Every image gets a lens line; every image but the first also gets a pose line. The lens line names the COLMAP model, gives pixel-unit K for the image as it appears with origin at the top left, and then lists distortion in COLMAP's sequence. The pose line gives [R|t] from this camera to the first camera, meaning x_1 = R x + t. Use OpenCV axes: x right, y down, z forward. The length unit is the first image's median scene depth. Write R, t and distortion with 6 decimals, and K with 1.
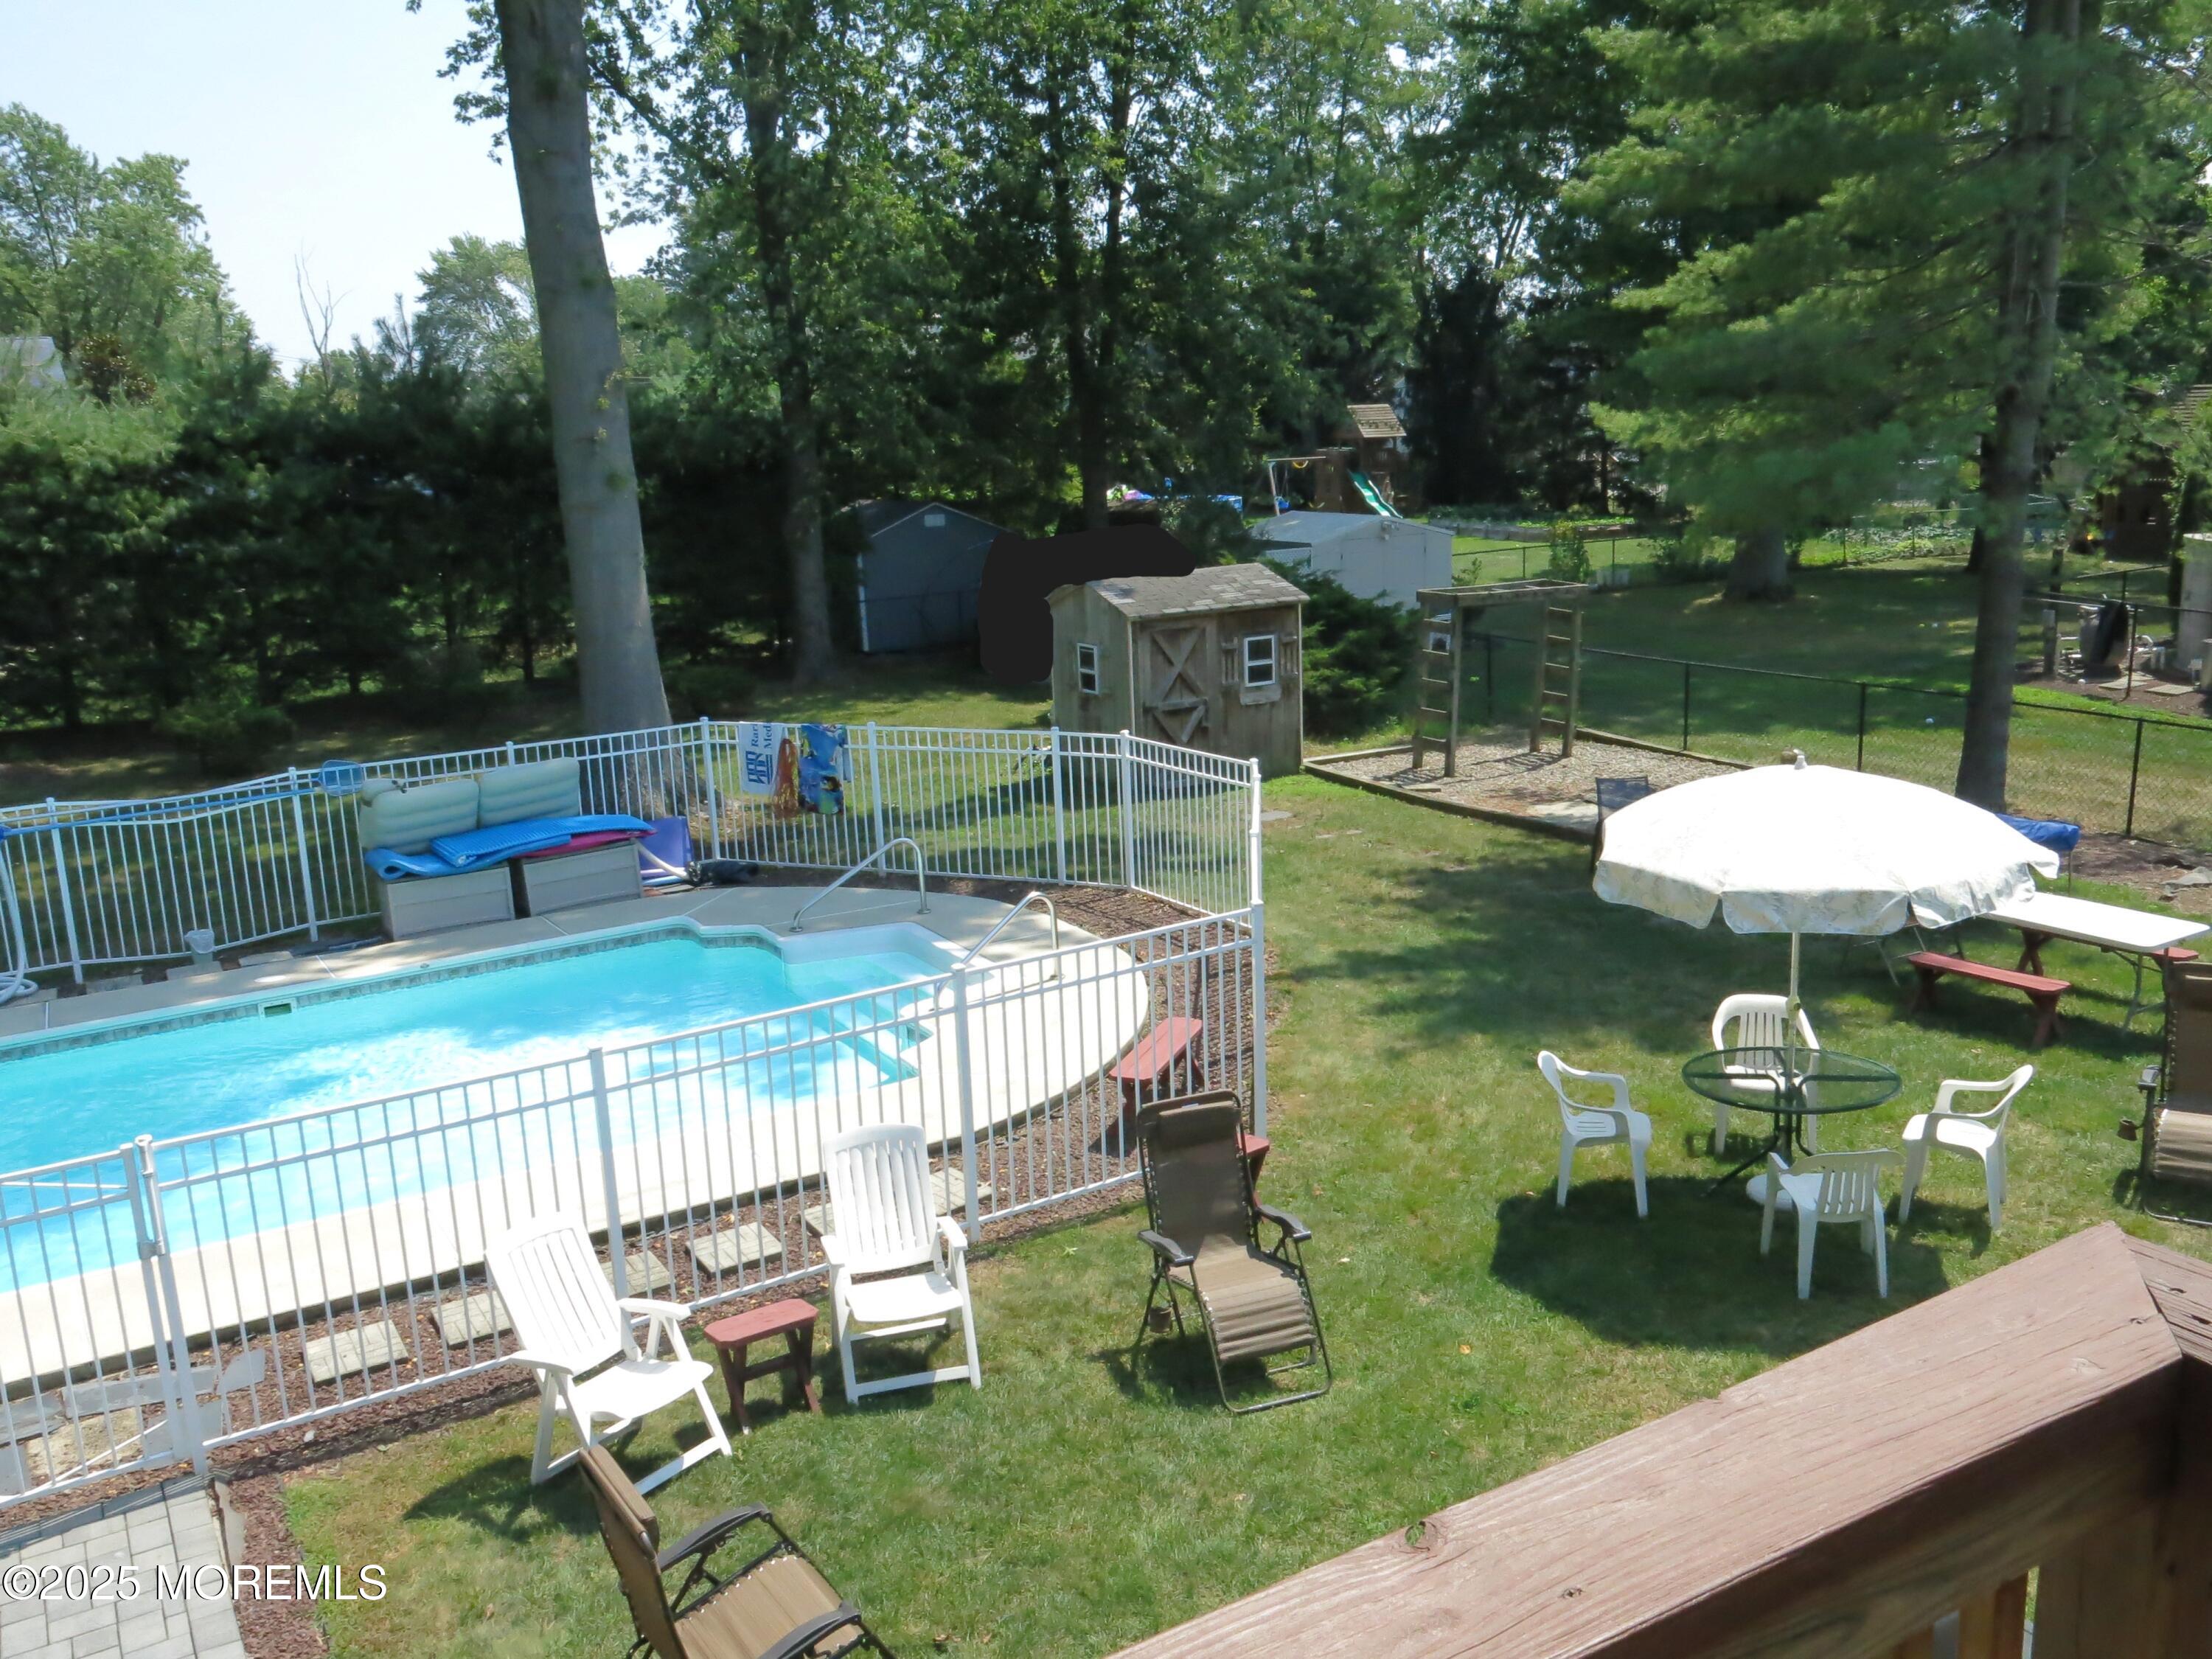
lens RADIAL K [[1864.2, 0, 1113.6], [0, 1864.2, 820.7], [0, 0, 1]] dist [-0.017568, 0.010084]
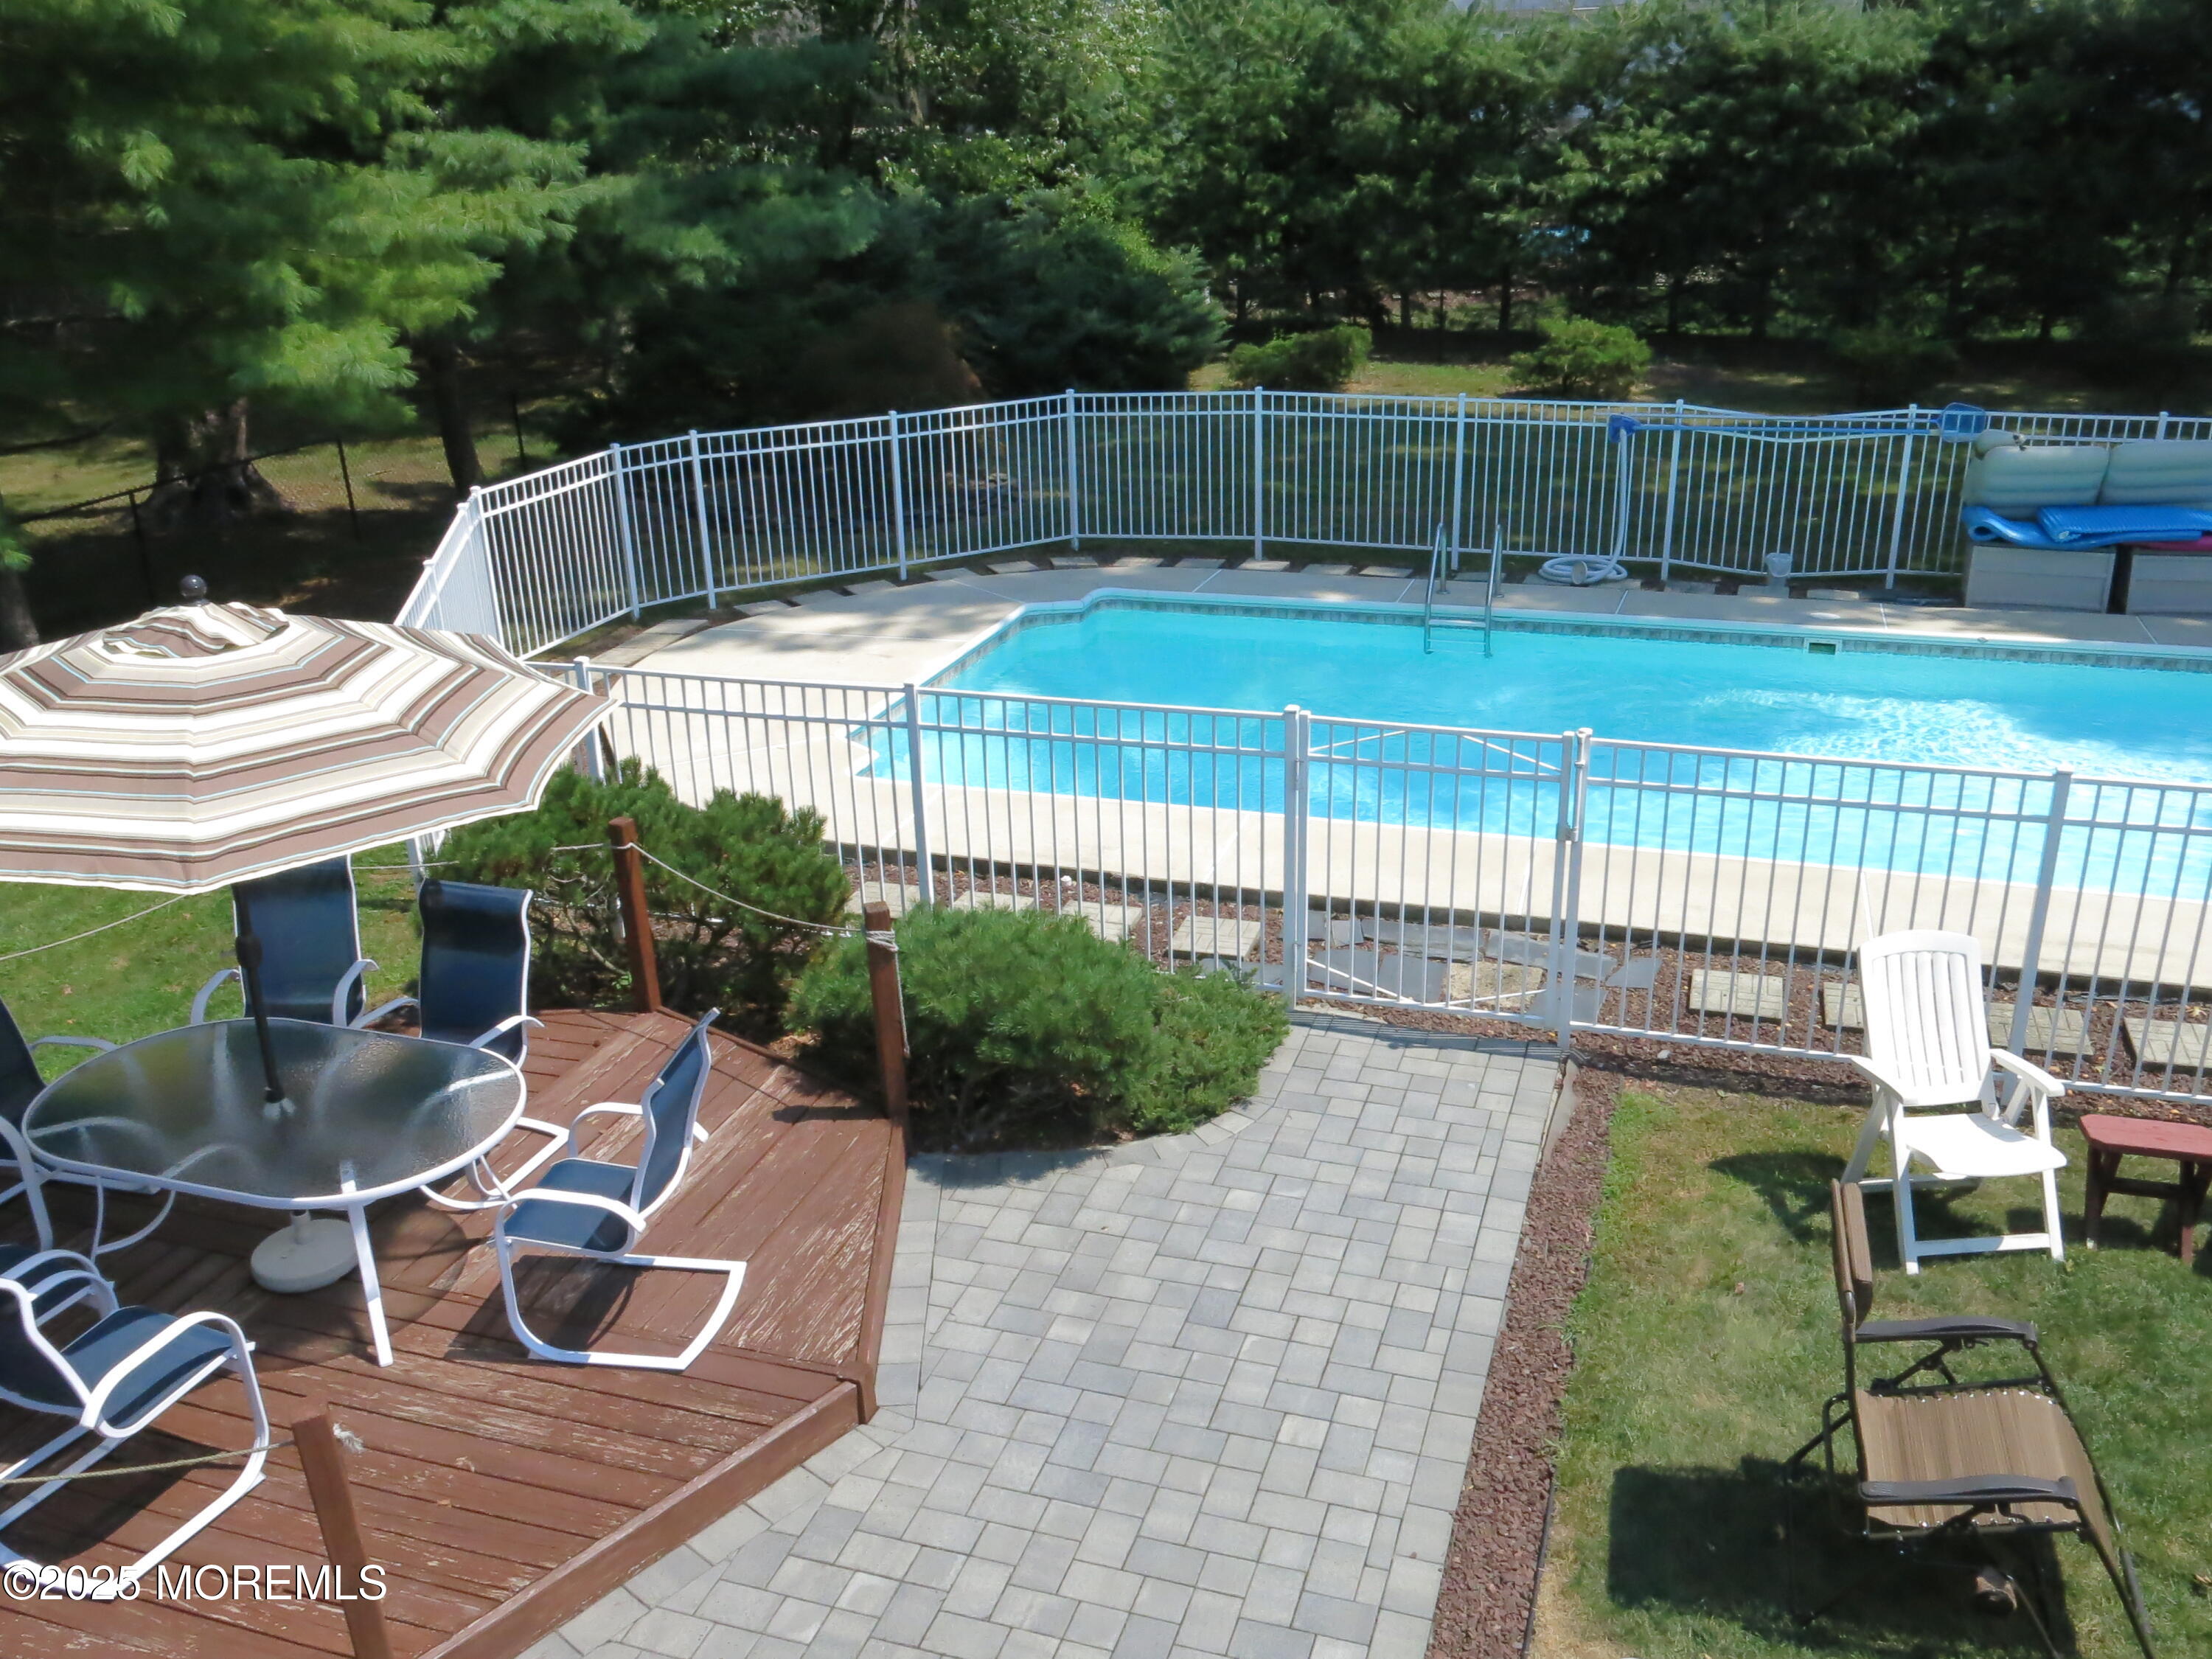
lens RADIAL K [[1864.2, 0, 1113.6], [0, 1864.2, 820.7], [0, 0, 1]] dist [-0.017568, 0.010084]
pose [[0.641404, 0.300613, -0.705856, 0.052425], [-0.162988, 0.952428, 0.257520, -0.006469], [0.749691, -0.050128, 0.659887, 0.086255]]
